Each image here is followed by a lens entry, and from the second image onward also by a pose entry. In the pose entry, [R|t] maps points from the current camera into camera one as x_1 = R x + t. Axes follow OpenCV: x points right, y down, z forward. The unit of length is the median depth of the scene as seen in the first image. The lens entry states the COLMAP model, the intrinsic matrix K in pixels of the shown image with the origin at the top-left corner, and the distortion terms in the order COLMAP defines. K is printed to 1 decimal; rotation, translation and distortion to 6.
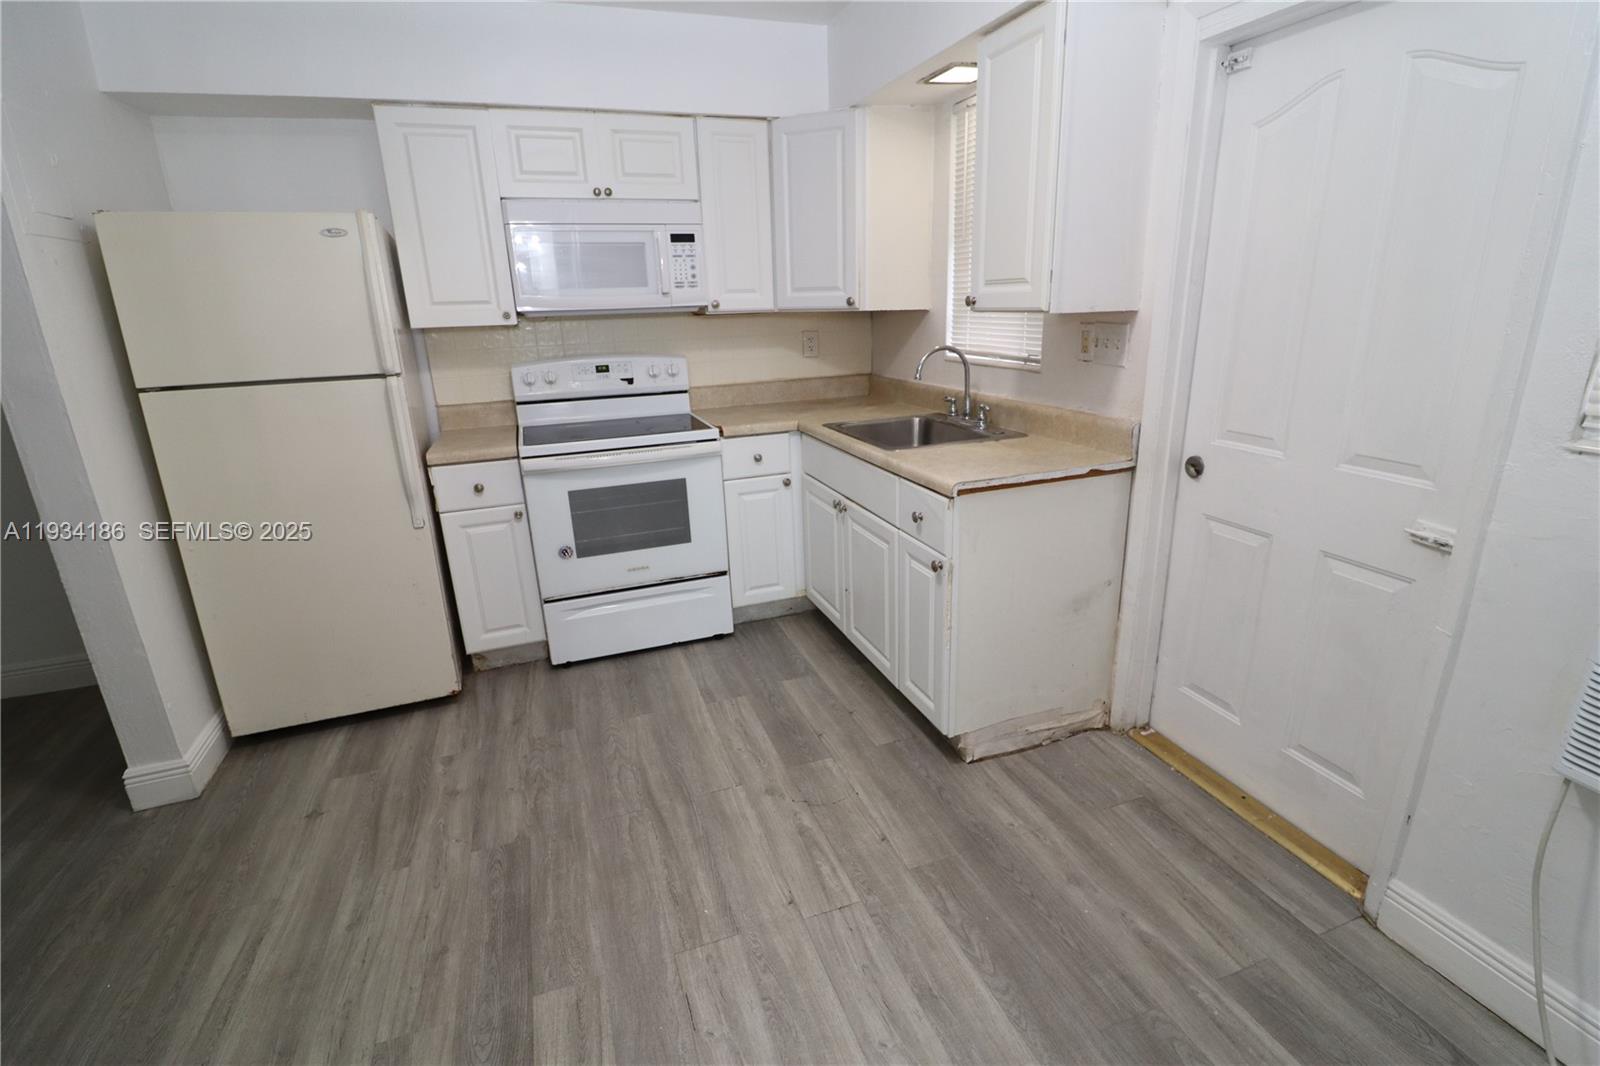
lens RADIAL K [[744.4, 0, 805.0], [0, 744.4, 534.2], [0, 0, 1]] dist [-0.010077, -0.000614]
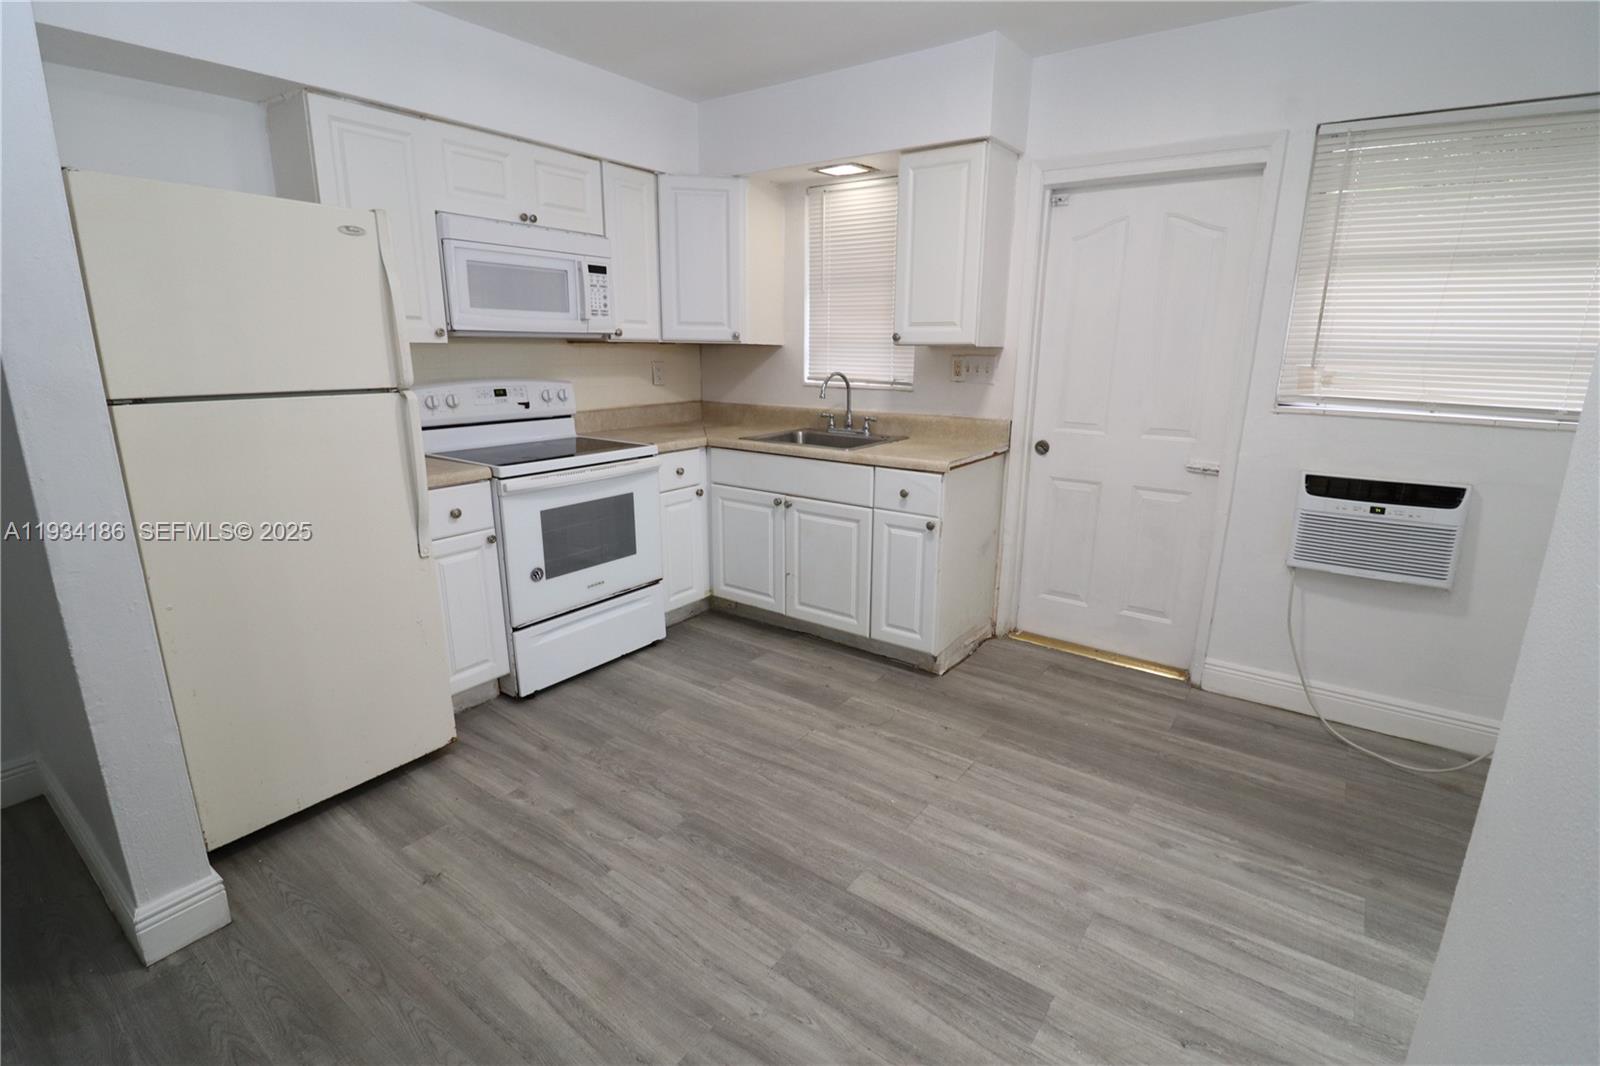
lens RADIAL K [[740.8, 0, 810.2], [0, 740.8, 526.8], [0, 0, 1]] dist [0.001341, -0.009833]
pose [[0.829647, -0.097173, 0.549766, -0.578317], [0.136614, 0.990134, -0.031153, 0.043802], [-0.541315, 0.100952, 0.834737, -0.012643]]
